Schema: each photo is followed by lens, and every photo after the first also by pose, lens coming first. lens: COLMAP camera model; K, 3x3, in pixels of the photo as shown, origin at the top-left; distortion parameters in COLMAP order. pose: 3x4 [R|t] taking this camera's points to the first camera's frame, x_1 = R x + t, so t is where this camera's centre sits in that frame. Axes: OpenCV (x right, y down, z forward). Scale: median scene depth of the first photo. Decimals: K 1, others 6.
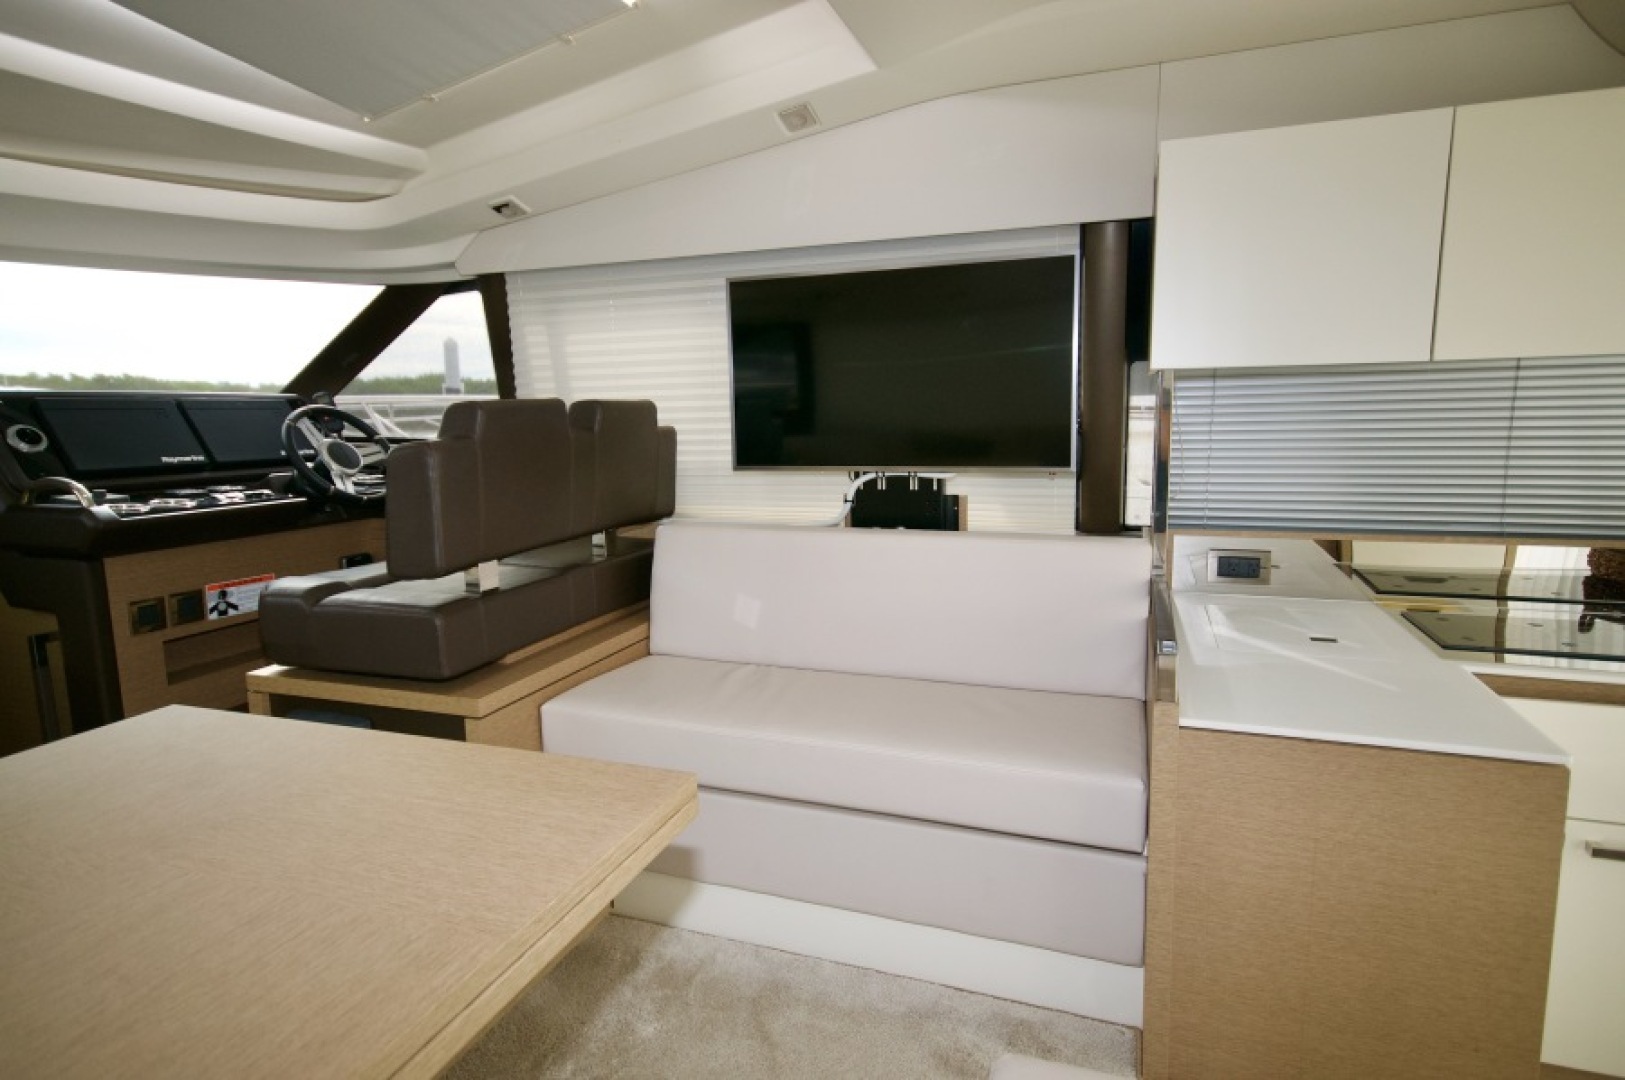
lens RADIAL K [[877.8, 0, 817.4], [0, 877.8, 538.8], [0, 0, 1]] dist [0.007117, 0.014254]
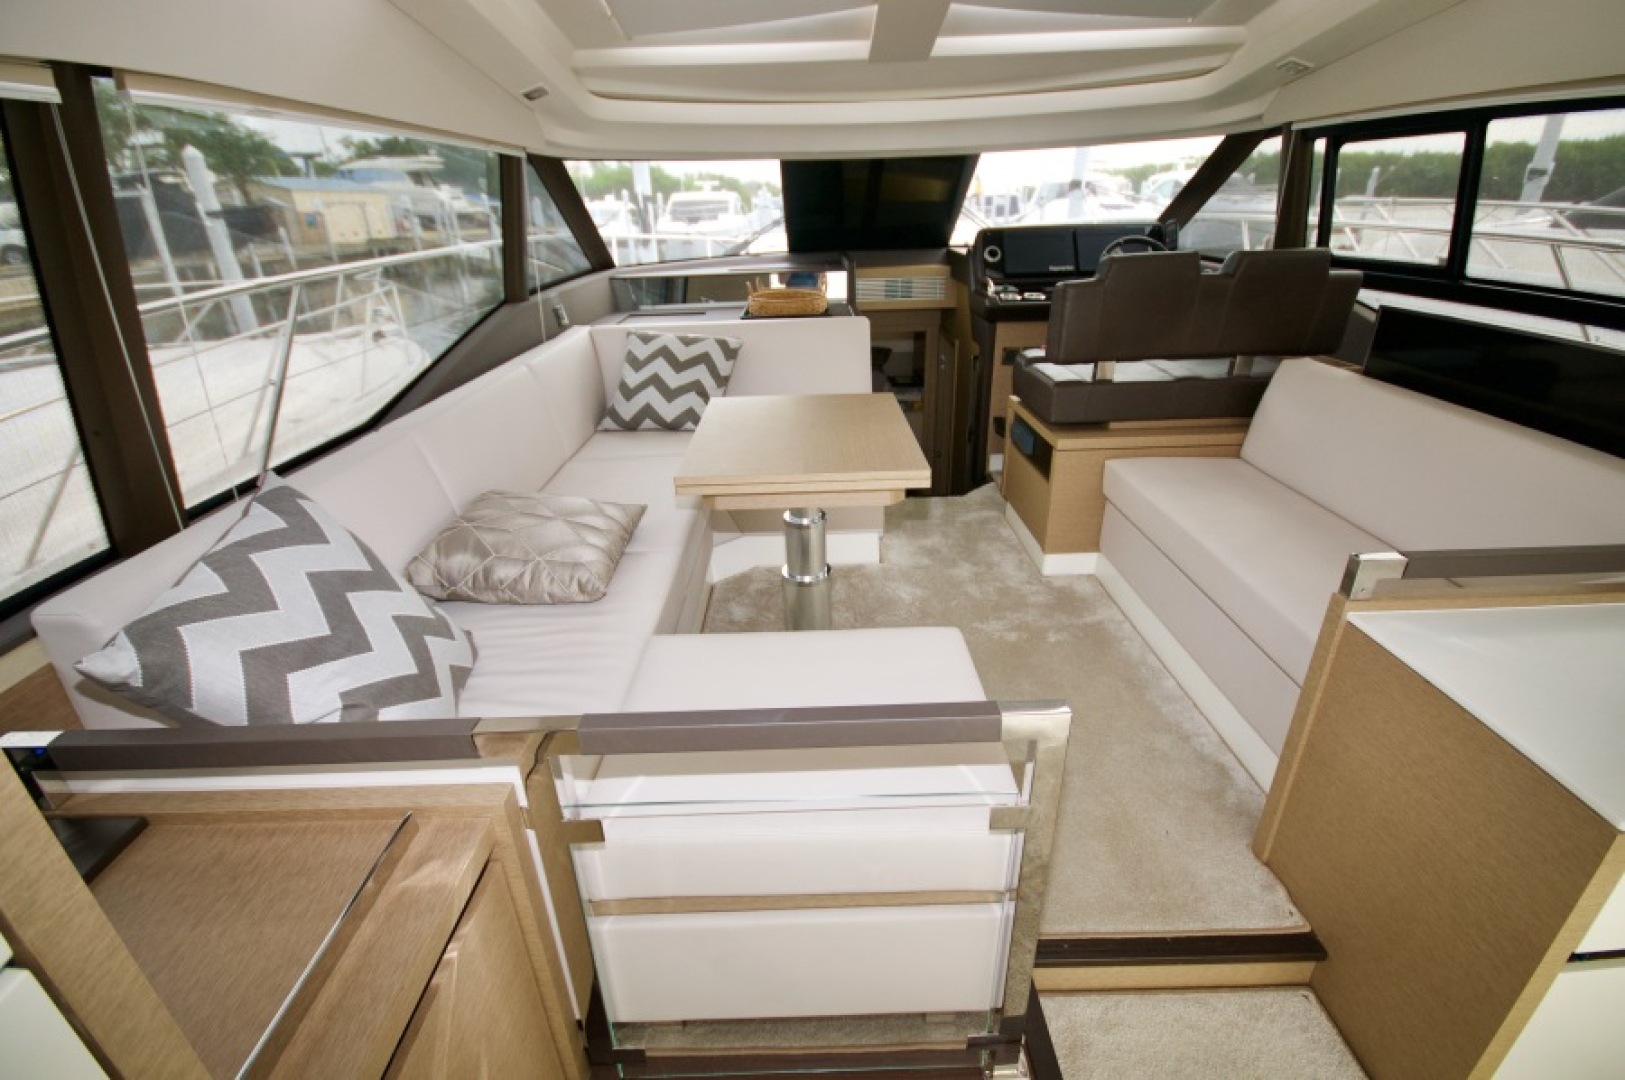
lens RADIAL K [[724.1, 0, 807.6], [0, 724.1, 539.9], [0, 0, 1]] dist [-0.000578, -0.000185]
pose [[0.355411, 0.400319, -0.844646, 0.576480], [-0.115356, 0.915523, 0.385371, -0.103854], [0.927565, -0.039530, 0.371566, -0.001026]]
